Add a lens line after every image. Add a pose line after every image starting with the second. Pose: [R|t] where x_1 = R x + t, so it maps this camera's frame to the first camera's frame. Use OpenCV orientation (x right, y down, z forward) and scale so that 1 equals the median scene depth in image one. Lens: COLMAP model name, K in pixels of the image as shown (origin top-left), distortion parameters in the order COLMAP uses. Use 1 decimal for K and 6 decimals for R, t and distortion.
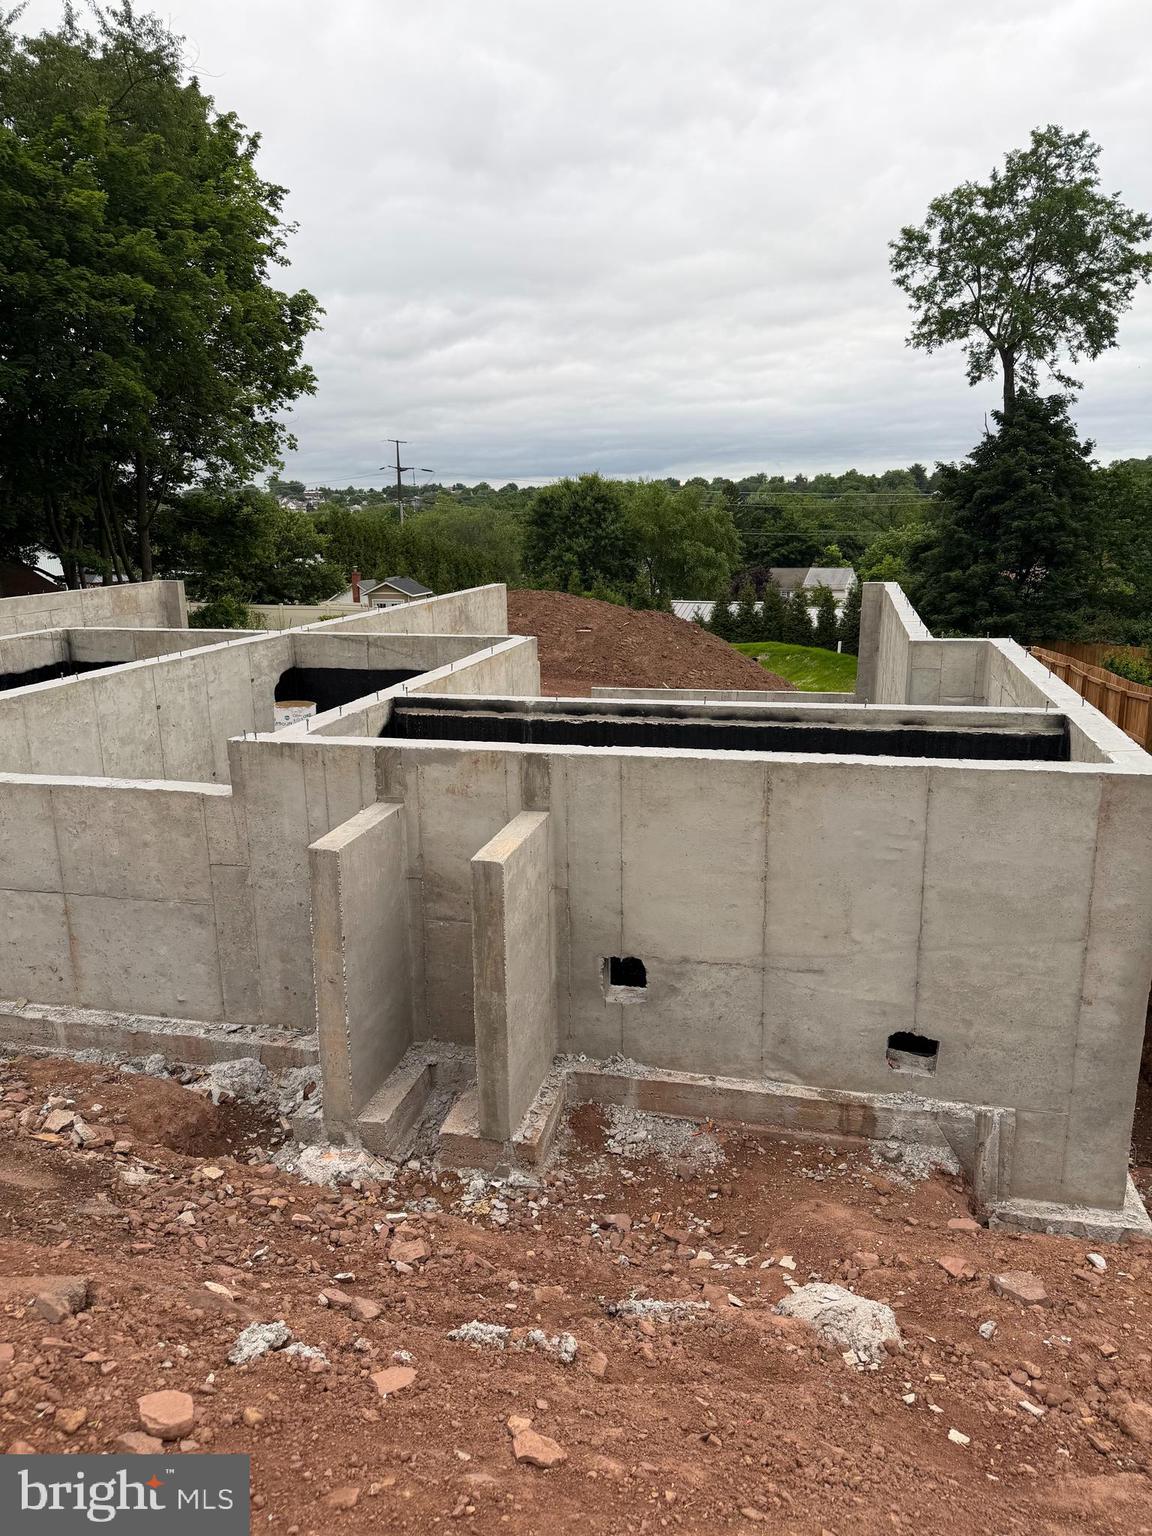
lens RADIAL K [[1079.3, 0, 576.0], [0, 1079.3, 768.0], [0, 0, 1]] dist [0.068018, -0.056808]
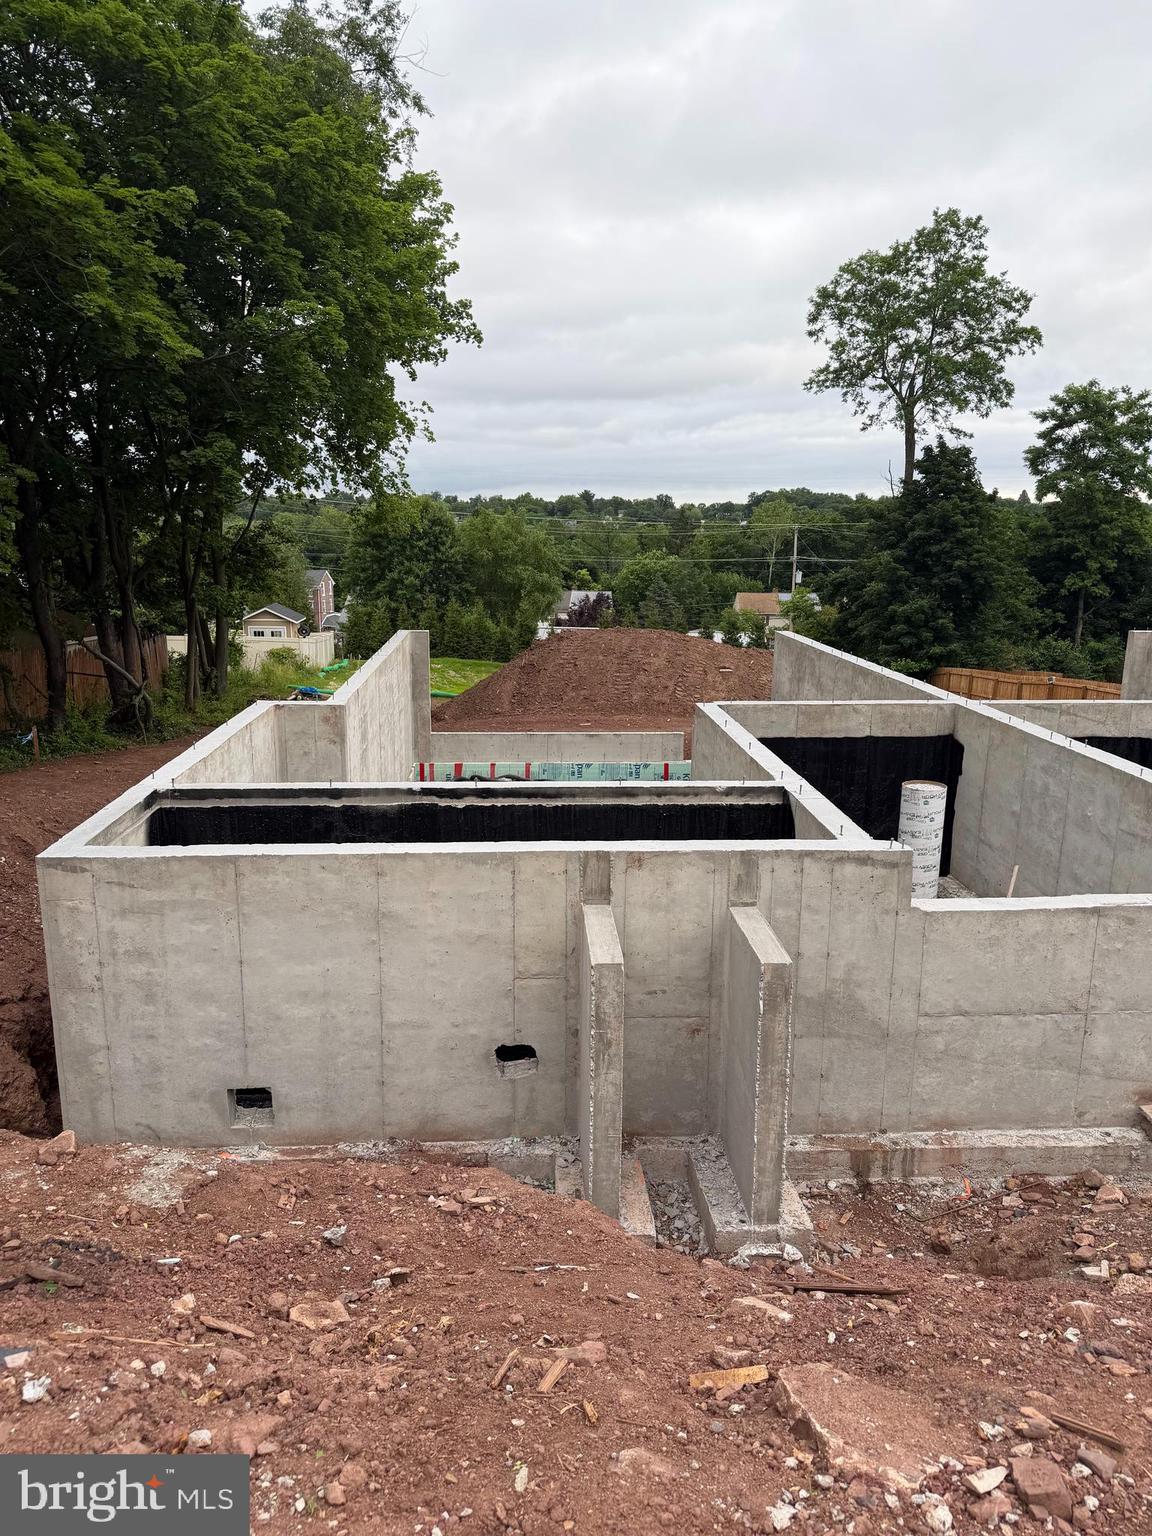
lens RADIAL K [[1067.7, 0, 569.2], [0, 1067.7, 784.7], [0, 0, 1]] dist [0.098628, -0.132223]
pose [[0.953567, -0.046537, 0.297562, -0.384234], [0.045663, 0.998908, 0.009893, -0.032482], [-0.297698, 0.004154, 0.954651, 0.078439]]
